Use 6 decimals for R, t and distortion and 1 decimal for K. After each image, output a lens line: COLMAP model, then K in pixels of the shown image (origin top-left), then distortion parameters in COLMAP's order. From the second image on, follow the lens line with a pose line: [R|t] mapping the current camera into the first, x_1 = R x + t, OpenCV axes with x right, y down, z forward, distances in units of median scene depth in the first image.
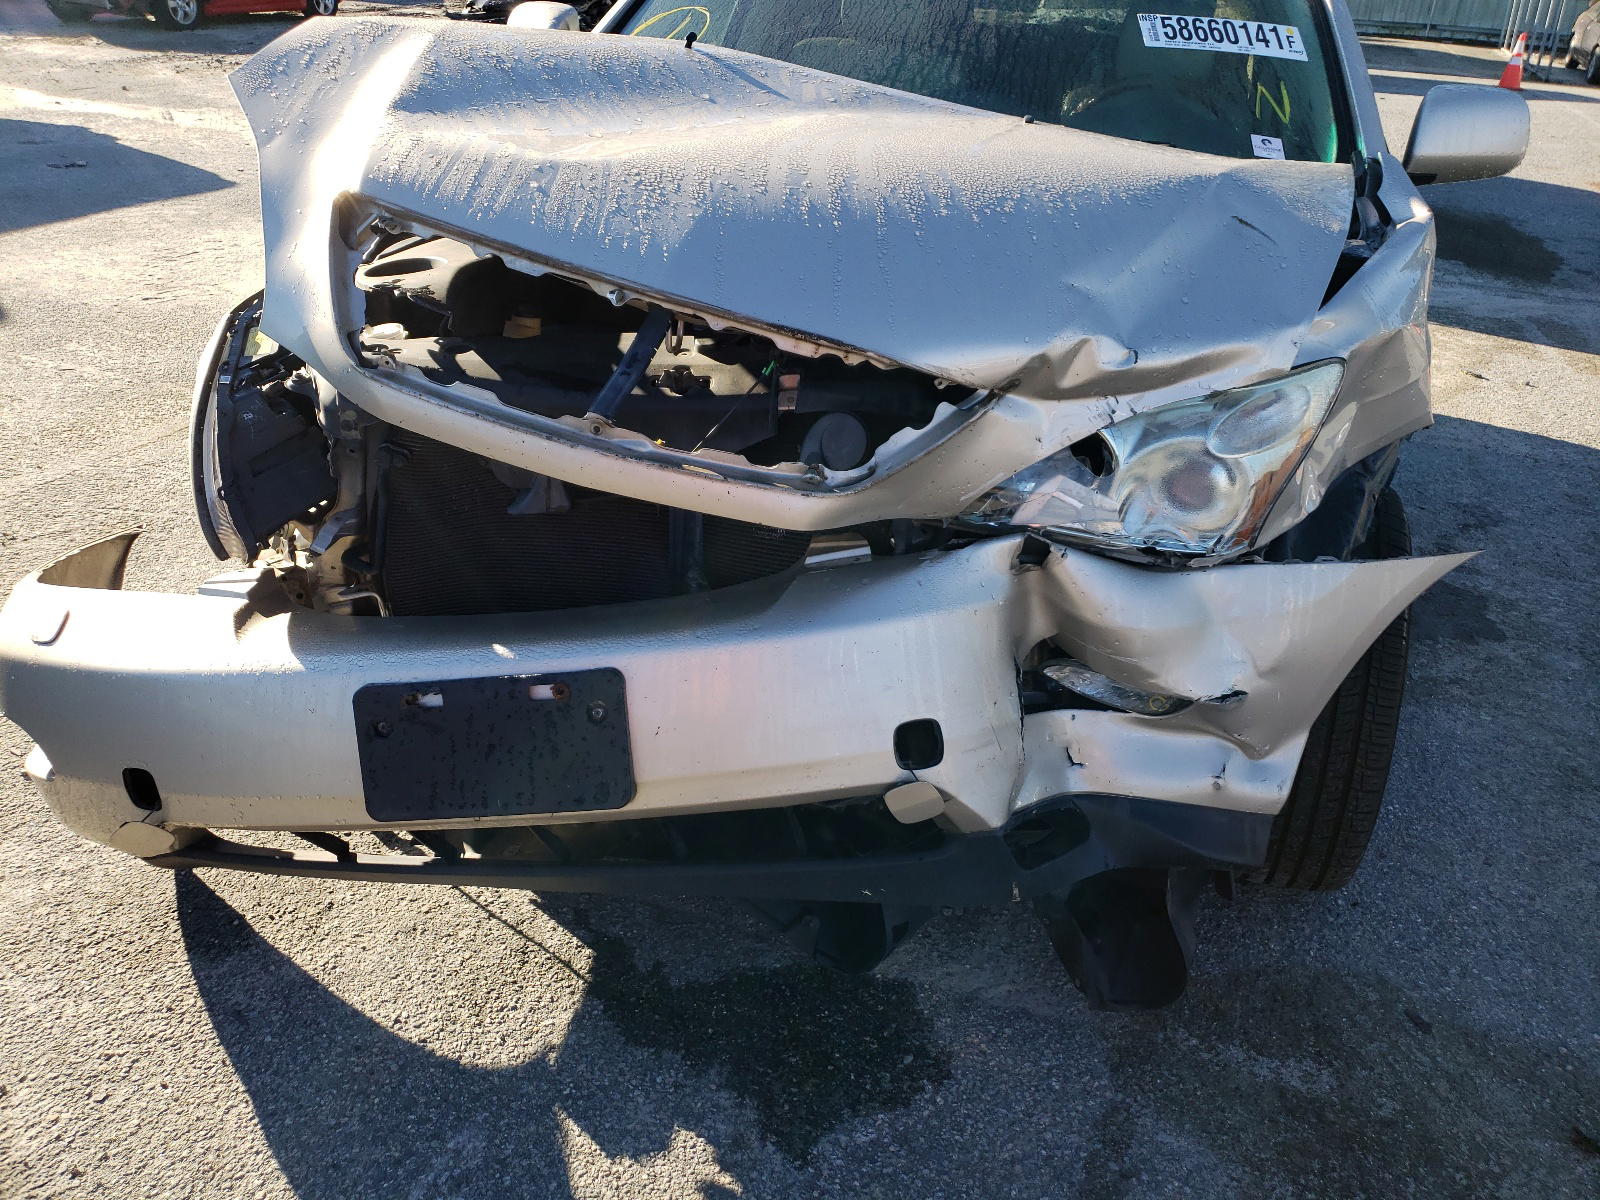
lens RADIAL K [[1237.9, 0, 800.0], [0, 1237.9, 600.0], [0, 0, 1]] dist [0.050951, 0.003069]
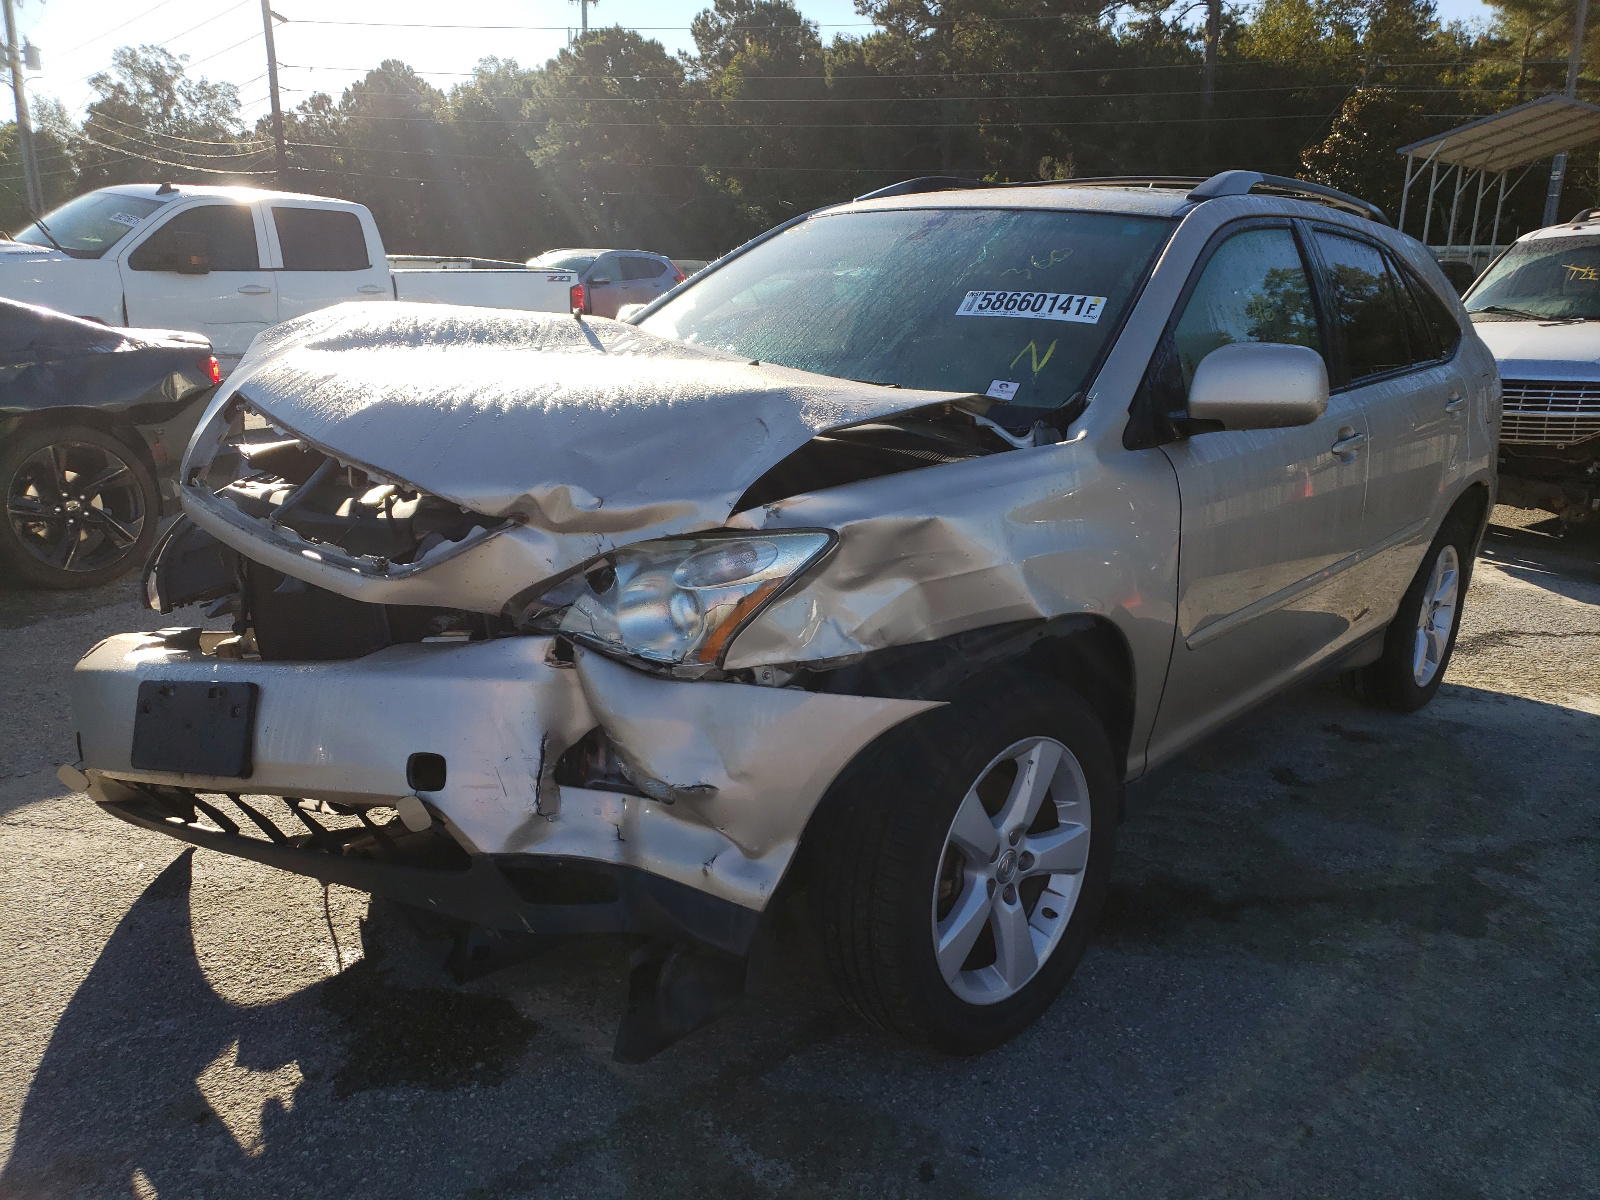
lens RADIAL K [[1237.9, 0, 800.0], [0, 1237.9, 600.0], [0, 0, 1]] dist [0.050951, 0.003069]
pose [[0.894397, 0.078702, -0.440295, 0.976959], [-0.177905, 0.965774, -0.188760, 0.112752], [0.410370, 0.247157, 0.877787, -0.070072]]
